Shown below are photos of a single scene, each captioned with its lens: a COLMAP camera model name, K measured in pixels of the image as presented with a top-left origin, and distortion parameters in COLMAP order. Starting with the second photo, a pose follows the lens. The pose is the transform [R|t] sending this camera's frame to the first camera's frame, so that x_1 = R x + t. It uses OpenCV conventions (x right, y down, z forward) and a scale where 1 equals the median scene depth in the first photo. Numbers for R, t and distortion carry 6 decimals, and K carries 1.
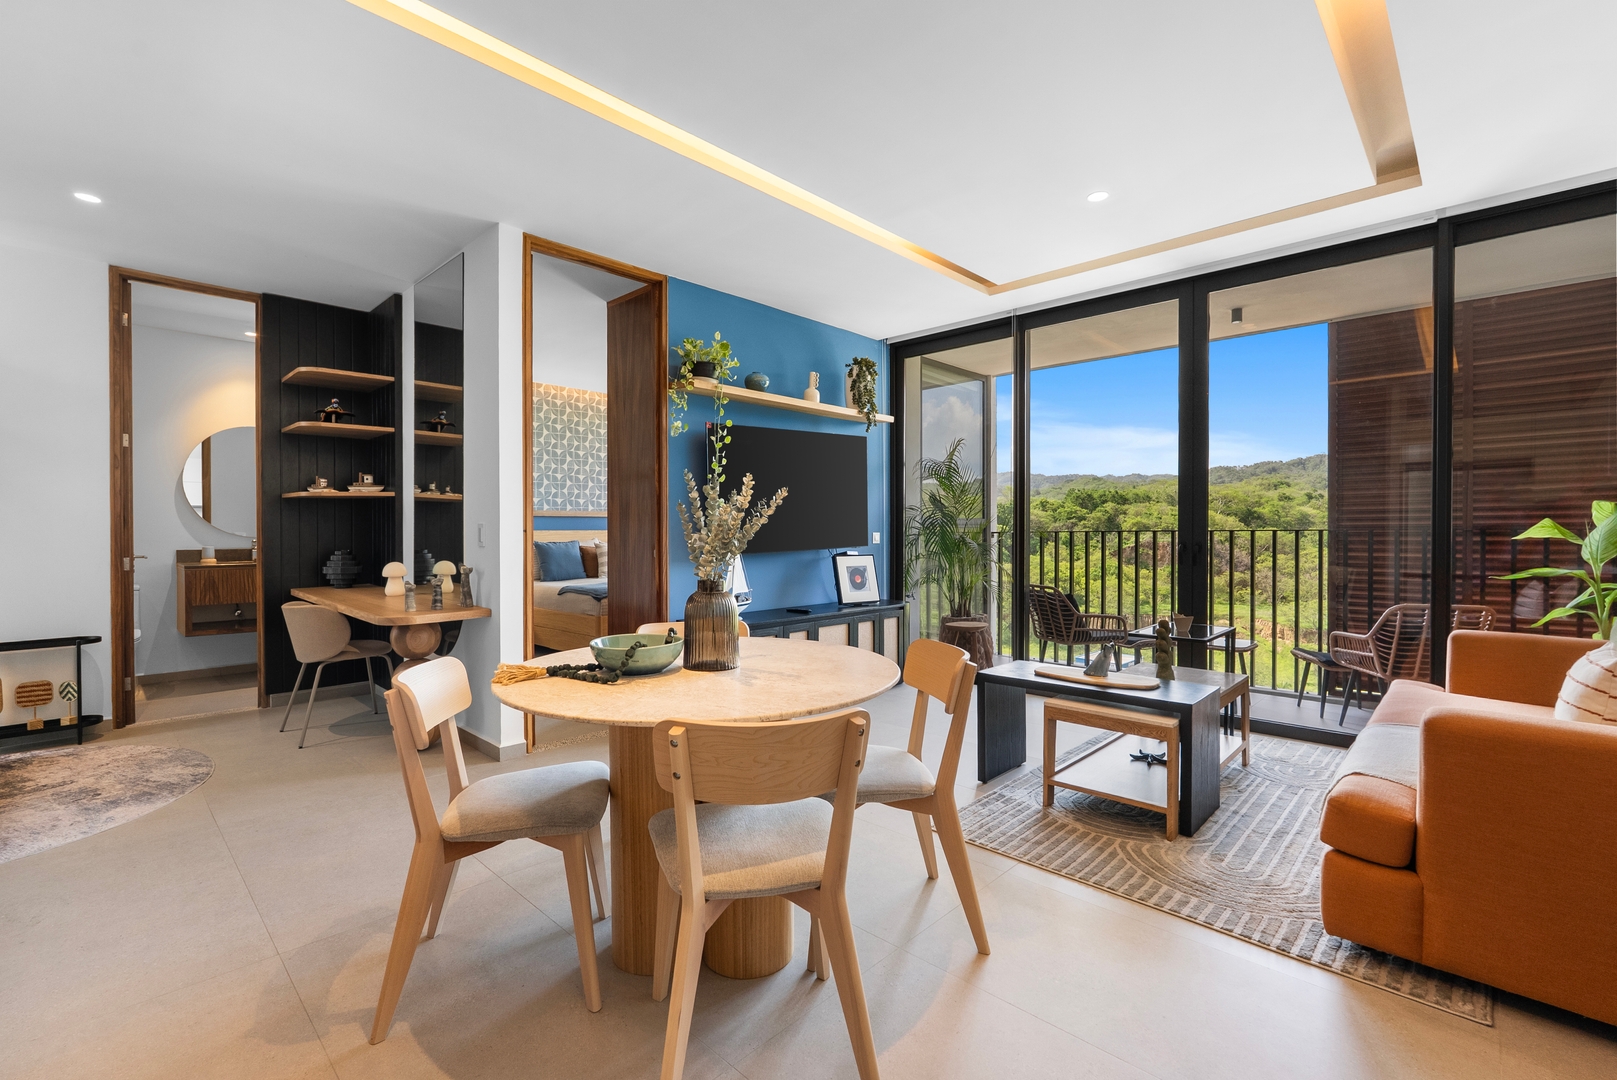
lens RADIAL K [[714.5, 0, 812.5], [0, 714.5, 536.4], [0, 0, 1]] dist [-0.002609, 0.000288]
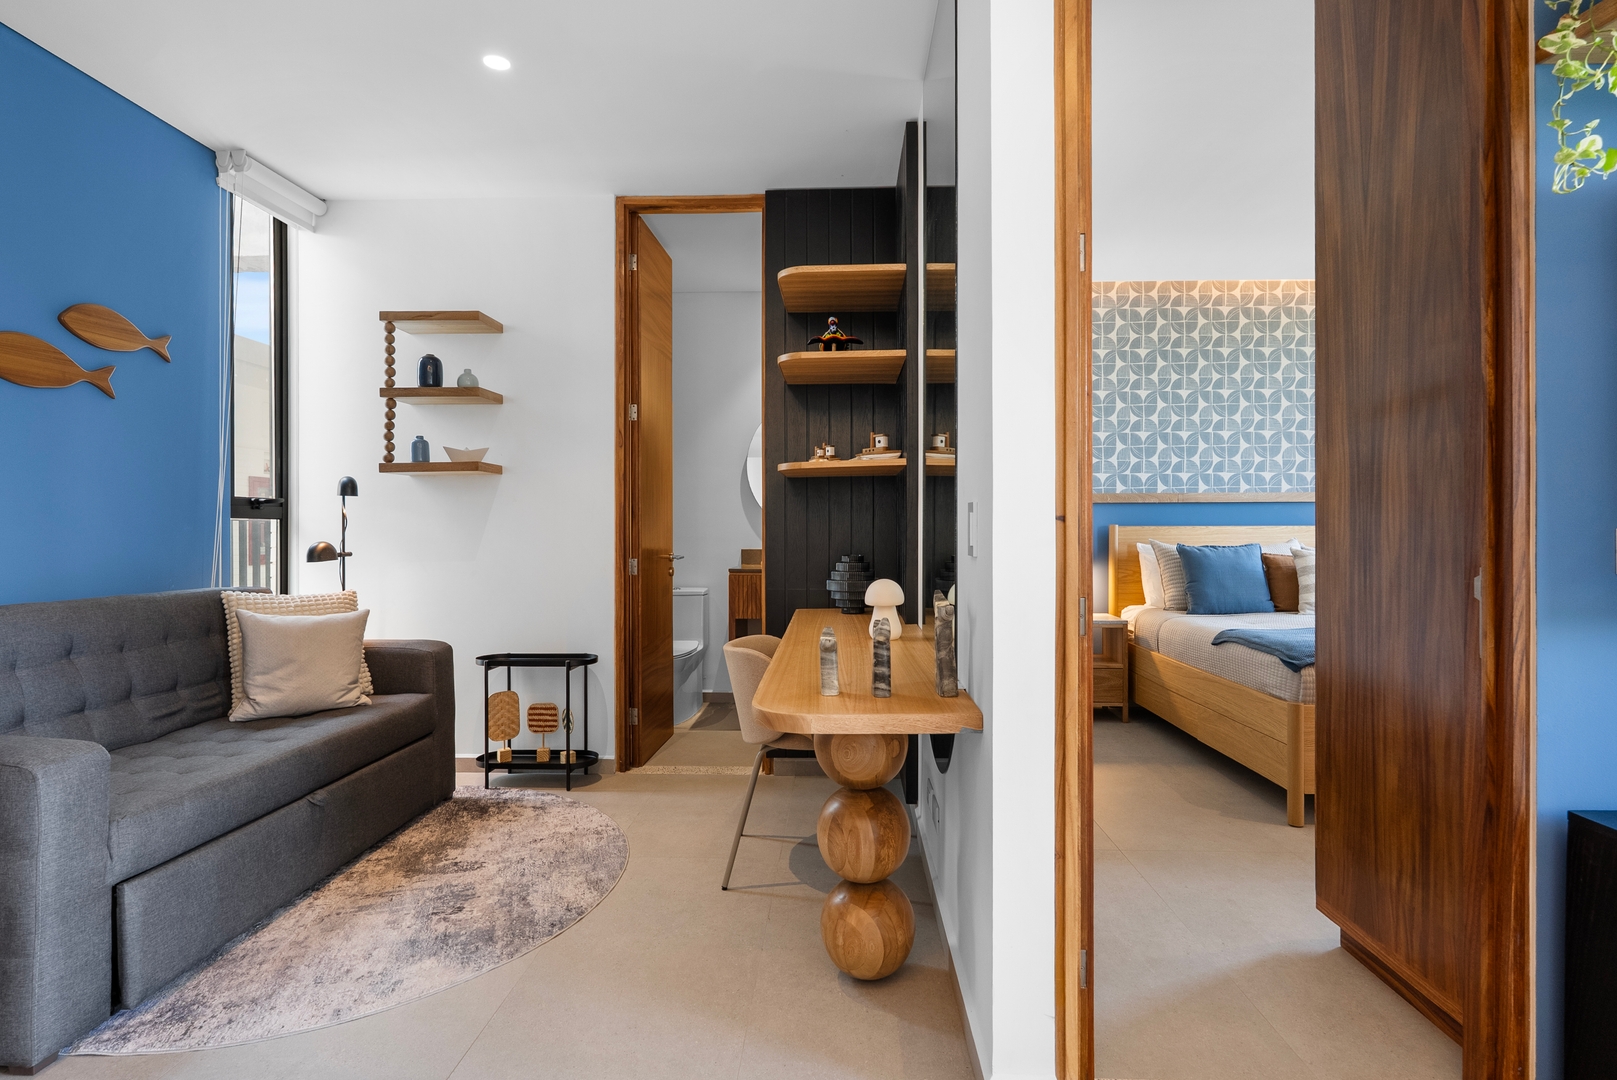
lens RADIAL K [[803.8, 0, 811.2], [0, 803.8, 532.7], [0, 0, 1]] dist [-0.010759, -0.001293]
pose [[0.663360, 0.003546, -0.748292, -0.139541], [-0.007027, 0.999974, -0.001491, 0.000710], [0.748268, 0.006247, 0.663367, 0.493779]]
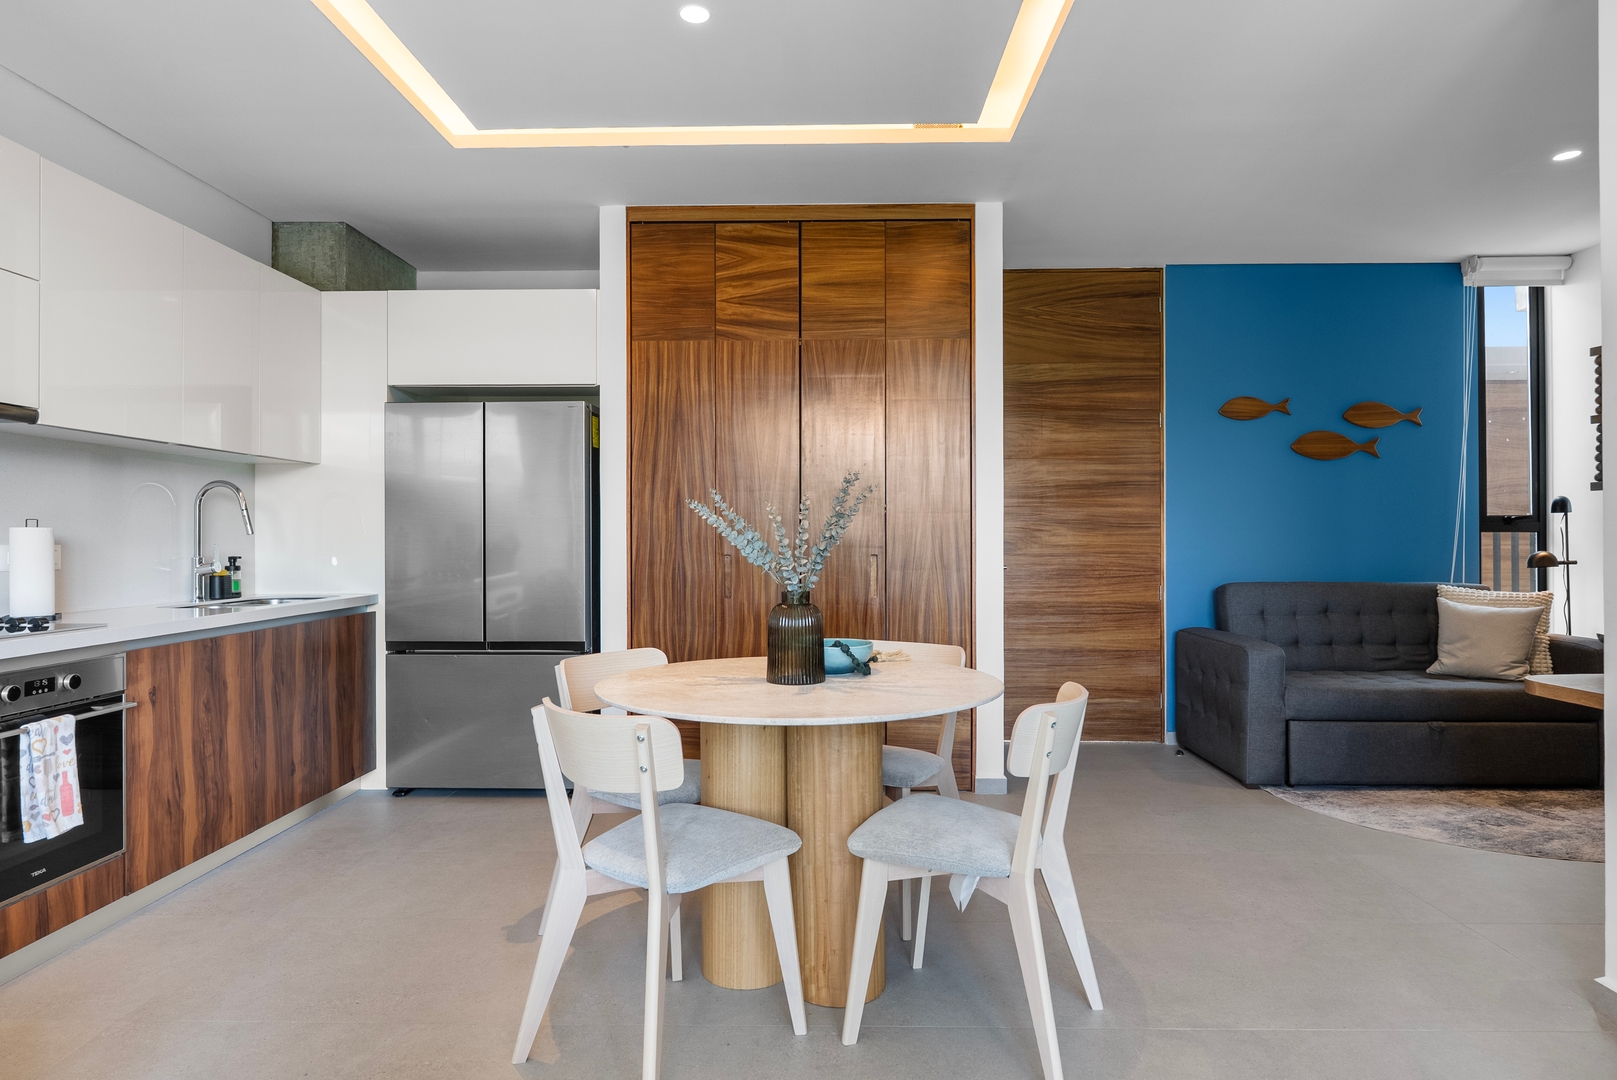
lens RADIAL K [[911.8, 0, 807.0], [0, 911.8, 535.7], [0, 0, 1]] dist [-0.004982, 0.002680]
pose [[-0.737930, 0.000693, -0.674877, 0.293568], [-0.002456, 0.999990, 0.003713, -0.007861], [0.674873, 0.004398, -0.737921, 0.838729]]
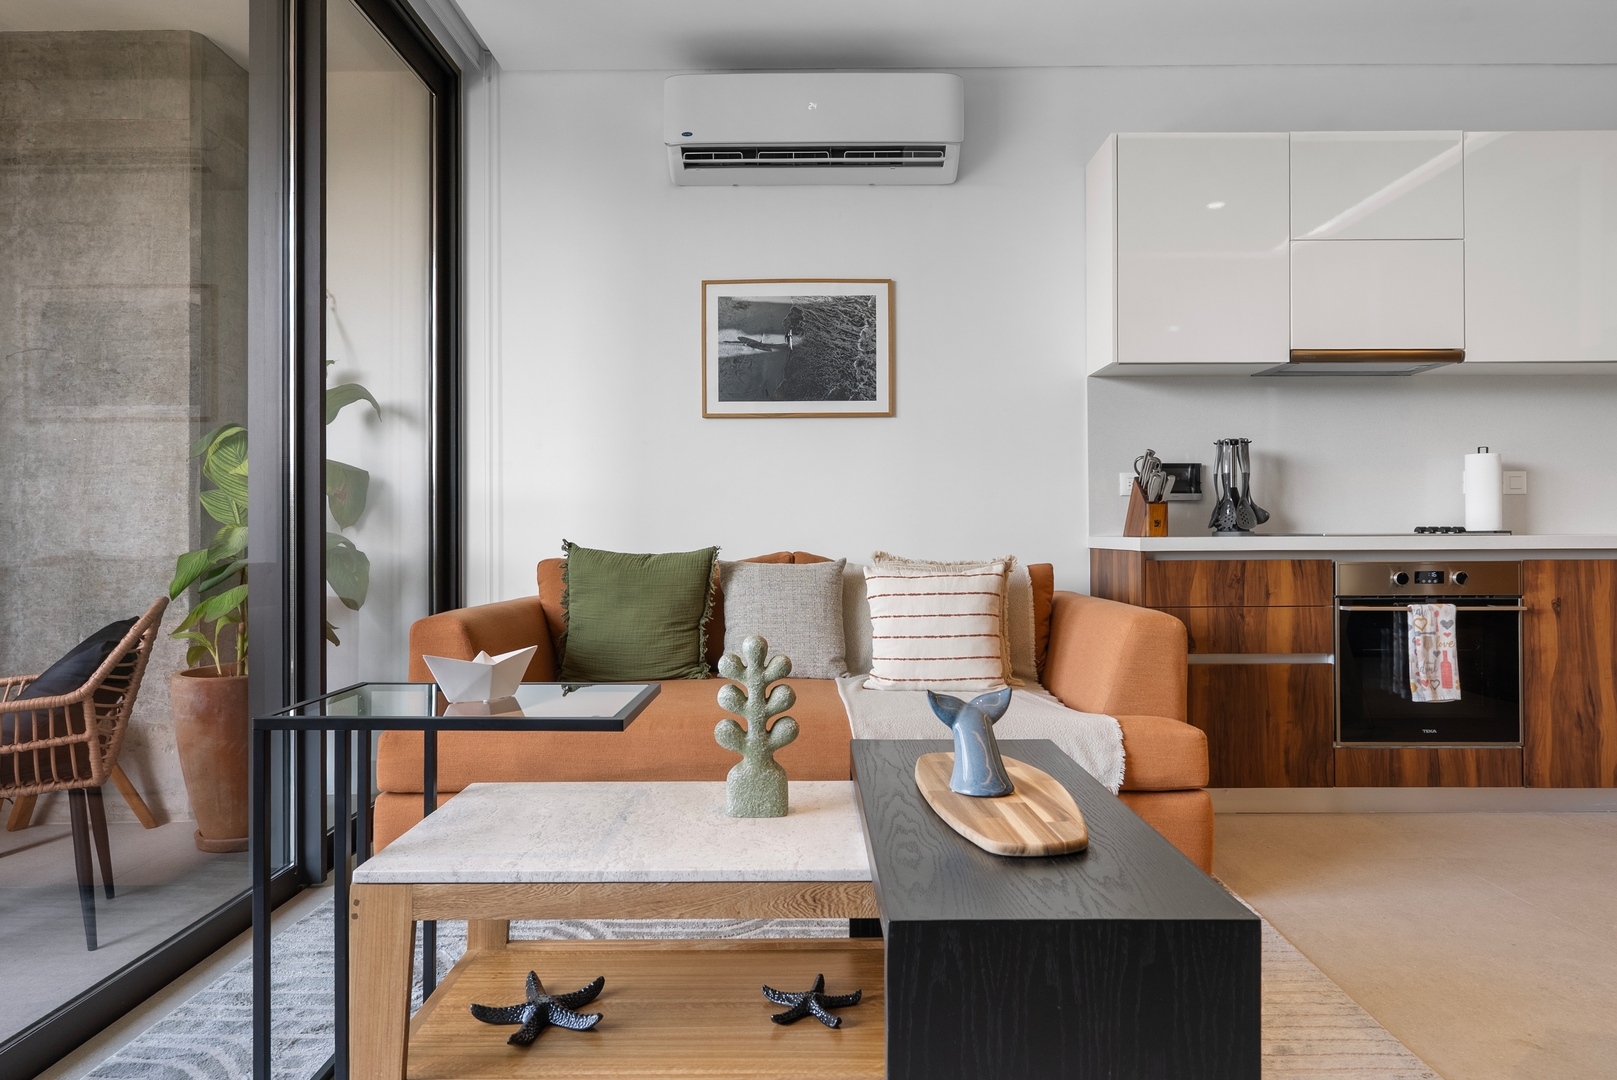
lens RADIAL K [[975.2, 0, 807.0], [0, 975.2, 526.5], [0, 0, 1]] dist [-0.012379, 0.004602]
pose [[-0.683883, 0.009919, 0.729524, 0.068783], [0.010939, 0.999935, -0.003341, 0.044351], [-0.729510, 0.005695, -0.683947, 0.930782]]
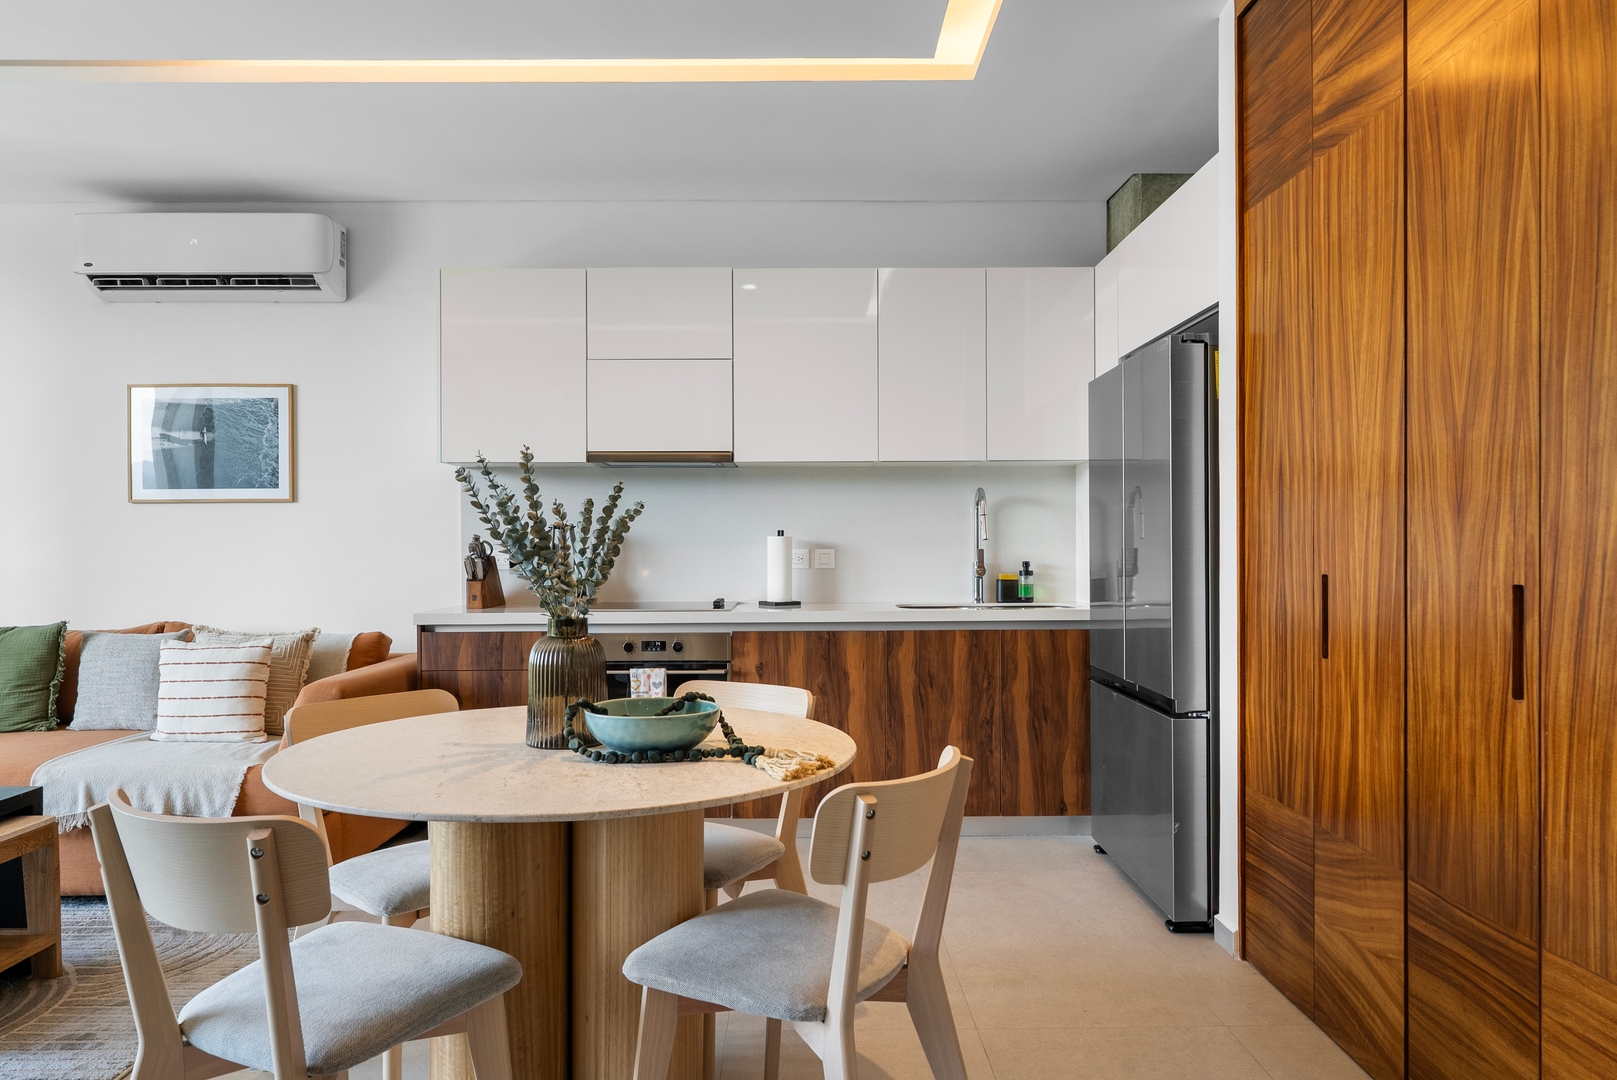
lens RADIAL K [[1028.5, 0, 798.4], [0, 1028.5, 551.0], [0, 0, 1]] dist [-0.003897, 0.002078]
pose [[-0.697688, 0.001103, 0.716401, -0.443381], [0.011219, 0.999893, 0.009385, -0.004998], [-0.716314, 0.014585, -0.697625, 0.671050]]
